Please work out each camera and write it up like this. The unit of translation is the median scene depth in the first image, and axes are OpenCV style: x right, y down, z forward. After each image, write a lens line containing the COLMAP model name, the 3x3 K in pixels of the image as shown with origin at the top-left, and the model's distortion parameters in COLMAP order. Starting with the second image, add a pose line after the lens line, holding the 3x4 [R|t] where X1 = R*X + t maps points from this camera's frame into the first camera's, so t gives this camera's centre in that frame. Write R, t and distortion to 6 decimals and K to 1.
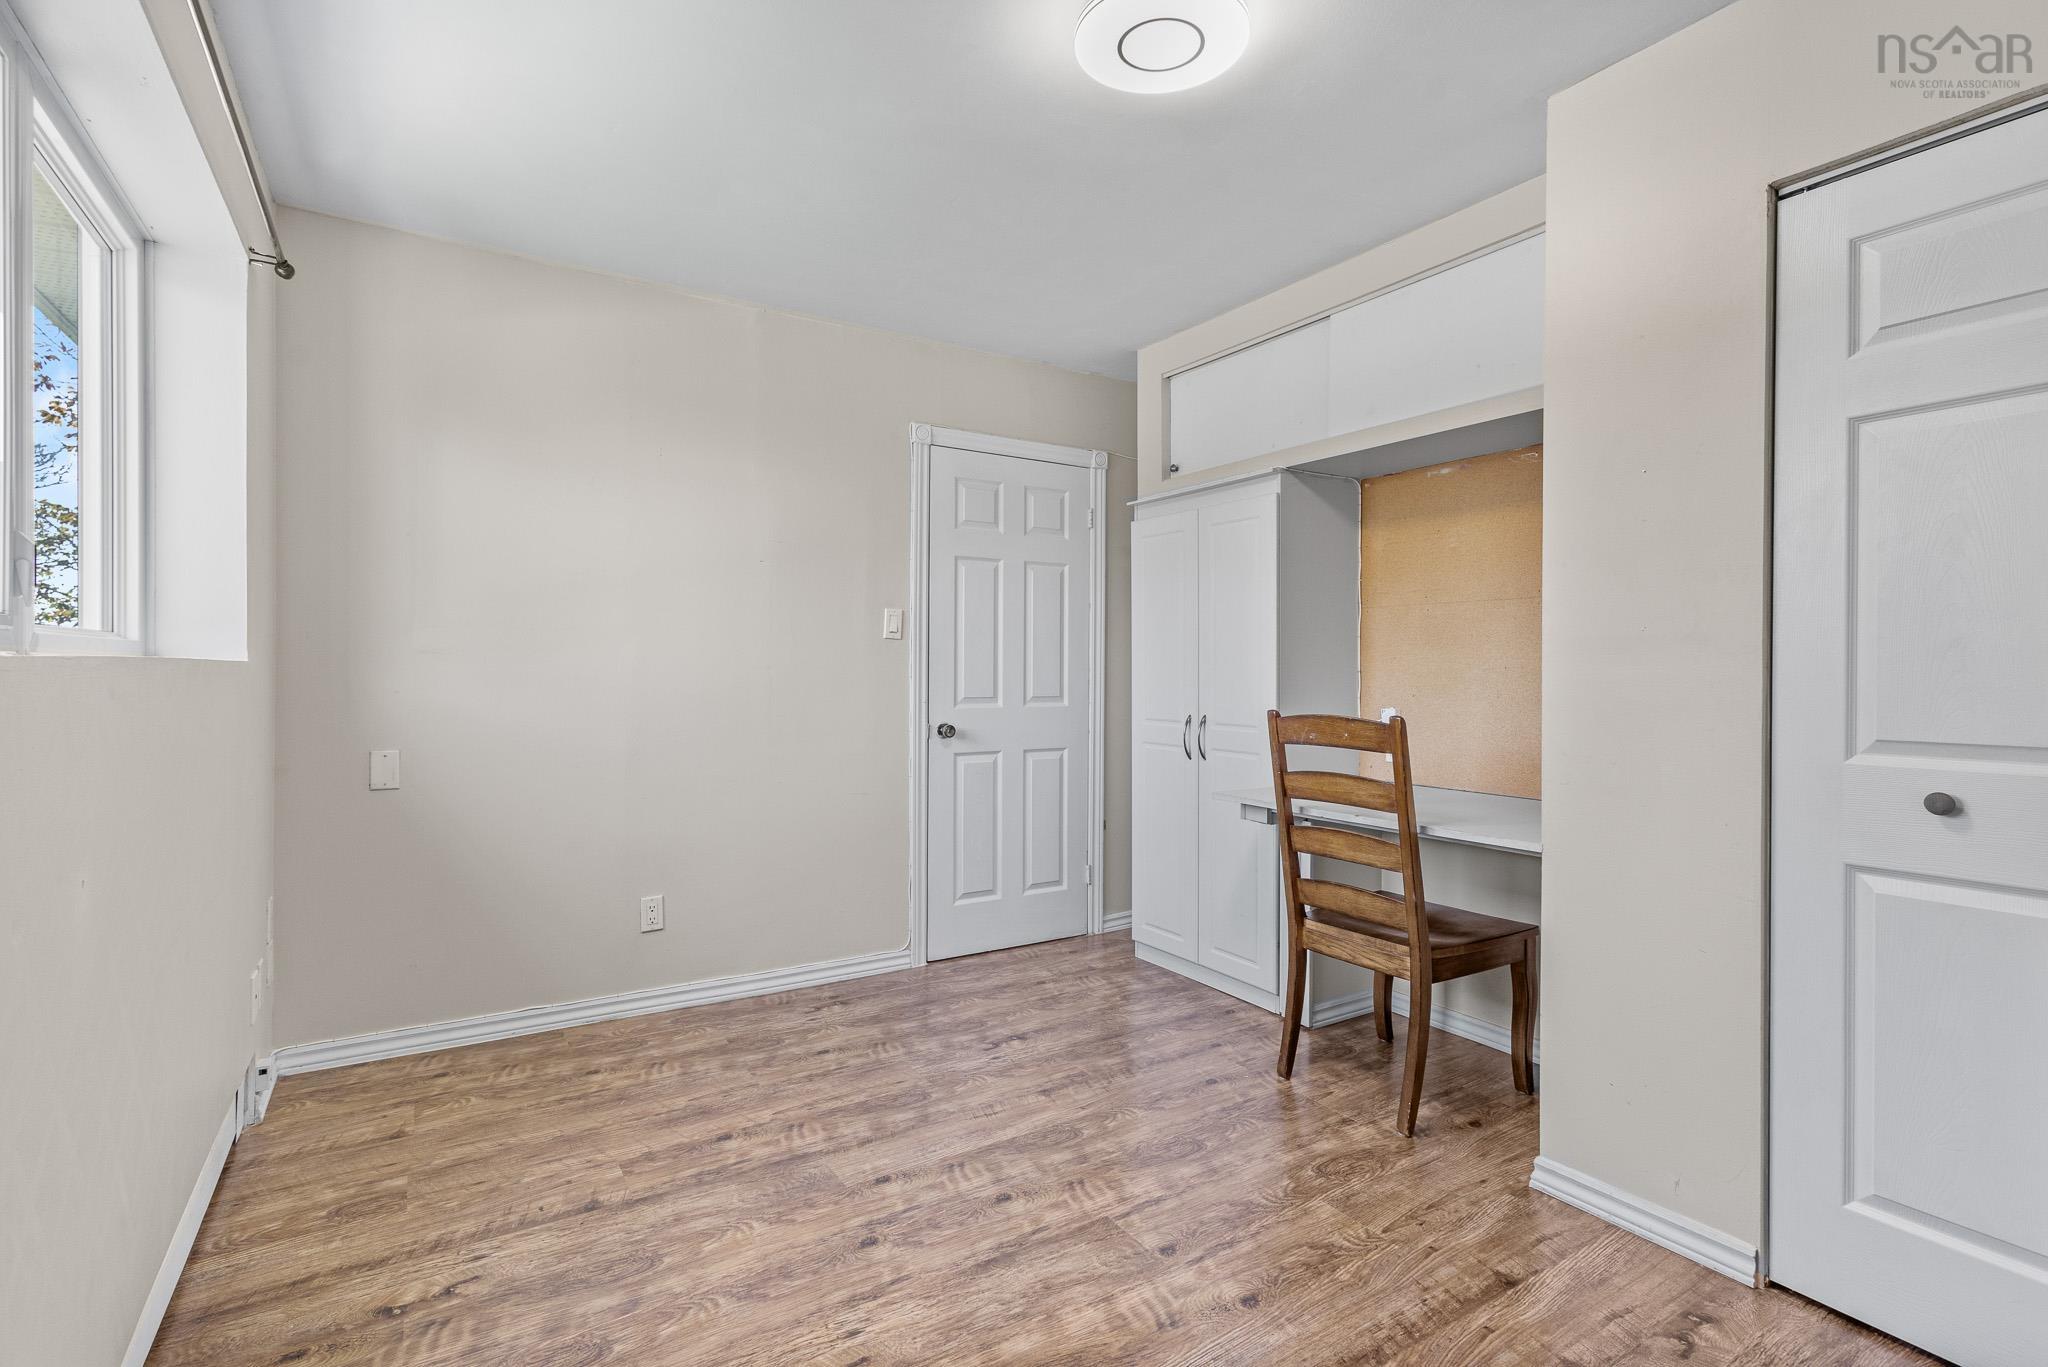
lens RADIAL K [[957.2, 0, 1025.6], [0, 957.2, 676.5], [0, 0, 1]] dist [0.012820, -0.004588]
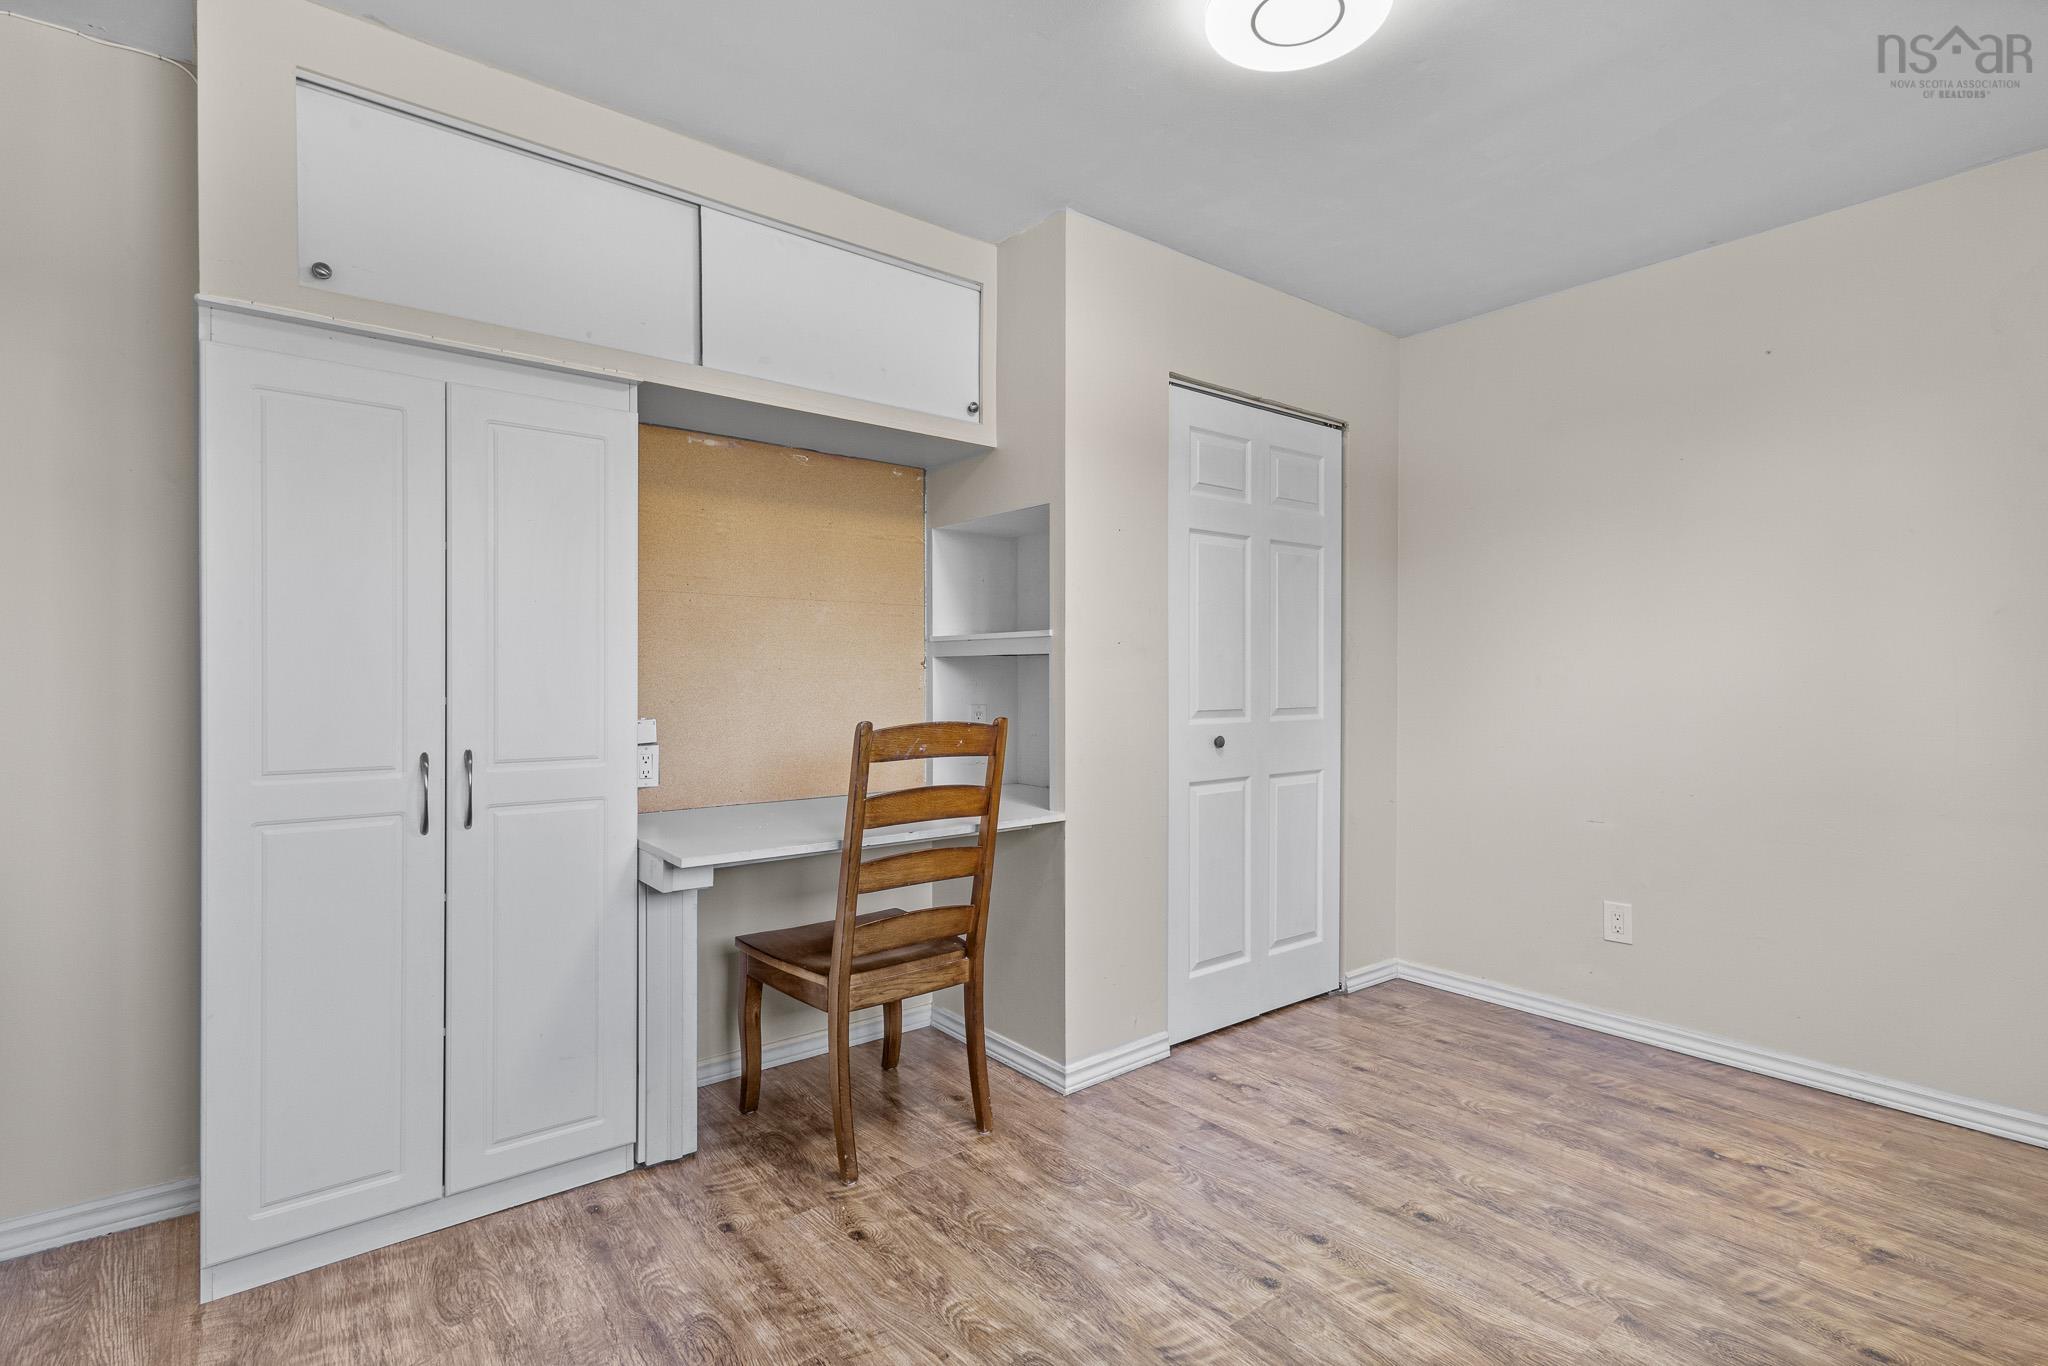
lens RADIAL K [[957.2, 0, 1027.0], [0, 957.2, 681.4], [0, 0, 1]] dist [0.012820, -0.004588]
pose [[-0.111954, -0.008274, 0.993679, -0.603548], [0.005334, 0.999946, 0.008927, -0.005075], [-0.993699, 0.006300, -0.111904, 1.058865]]
